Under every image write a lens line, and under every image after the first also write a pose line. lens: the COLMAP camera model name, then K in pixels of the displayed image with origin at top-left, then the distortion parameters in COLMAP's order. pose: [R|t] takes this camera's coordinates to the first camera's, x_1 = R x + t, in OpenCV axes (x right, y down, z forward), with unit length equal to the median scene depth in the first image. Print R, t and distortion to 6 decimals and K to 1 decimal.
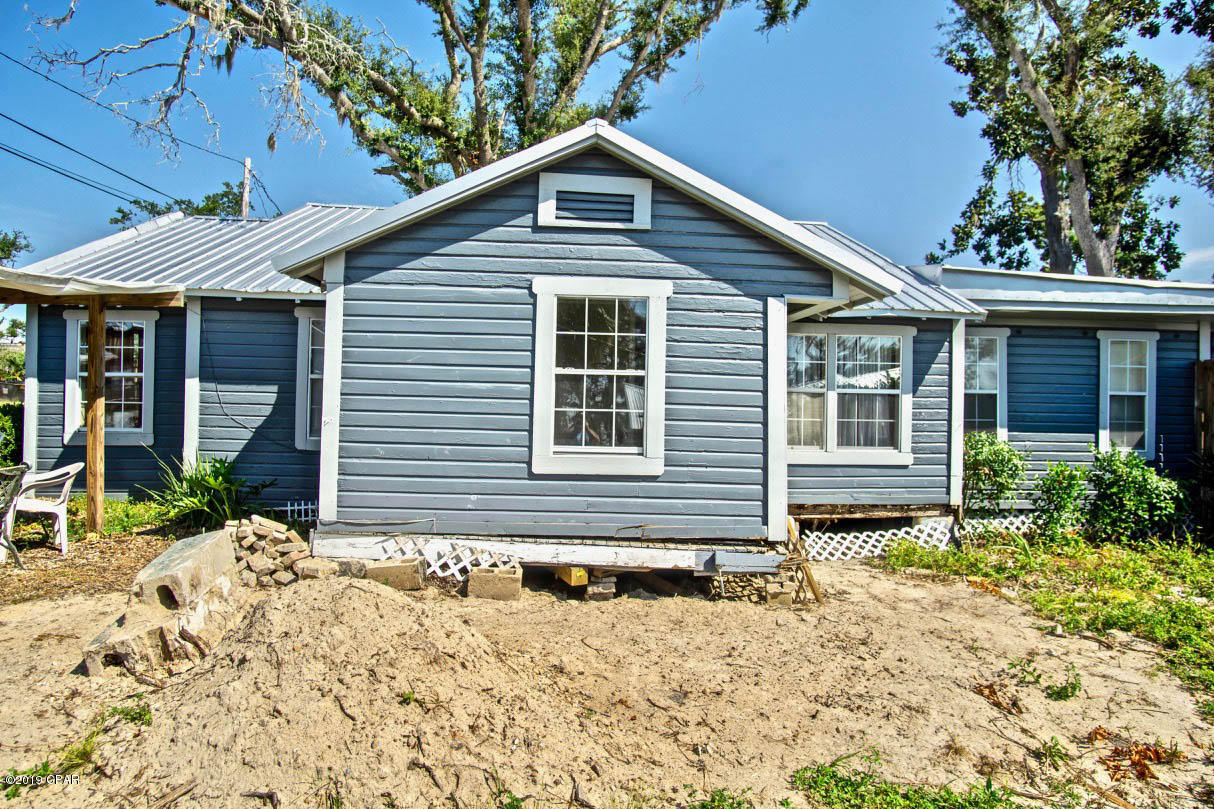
lens RADIAL K [[657.1, 0, 607.5], [0, 657.1, 397.4], [0, 0, 1]] dist [-0.036216, 0.010604]
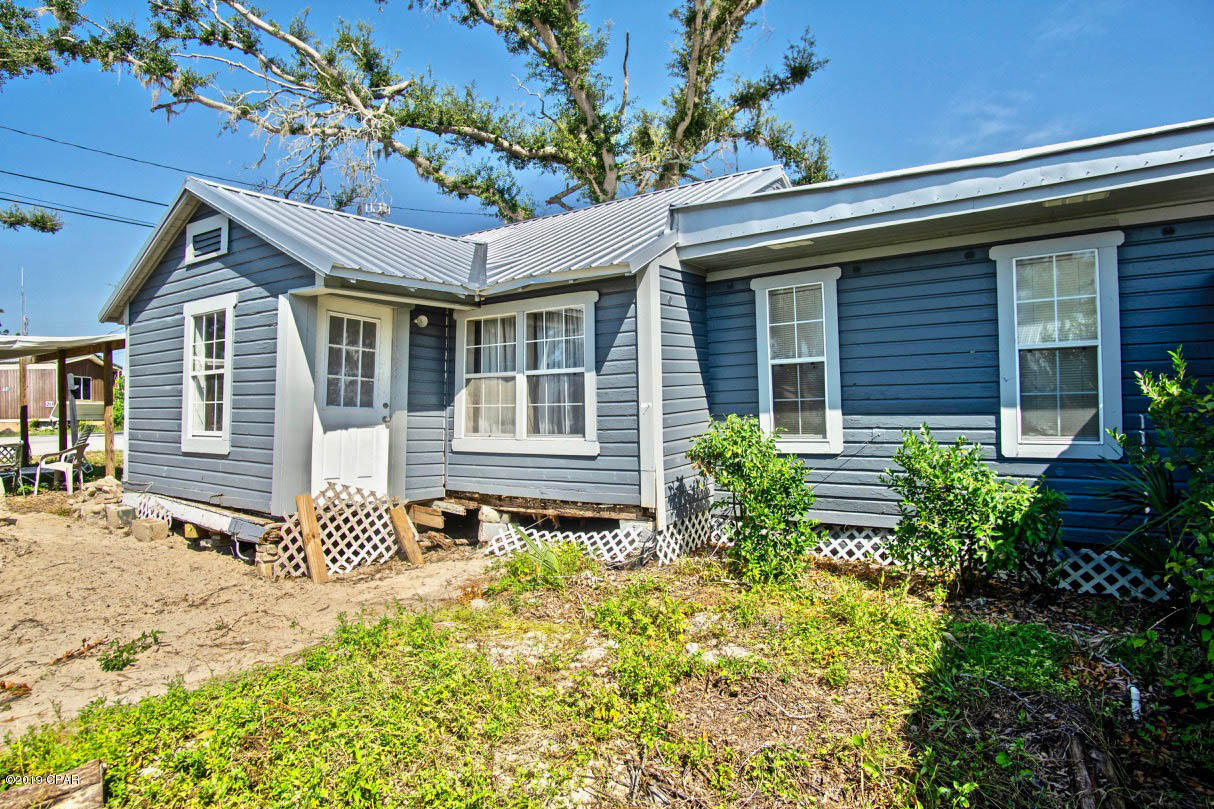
lens RADIAL K [[657.1, 0, 607.5], [0, 657.1, 397.4], [0, 0, 1]] dist [-0.036216, 0.010604]
pose [[0.799930, -0.038284, -0.598871, 0.976487], [0.037460, 0.999202, -0.013840, 0.040513], [0.598923, -0.011362, 0.800726, 0.330522]]
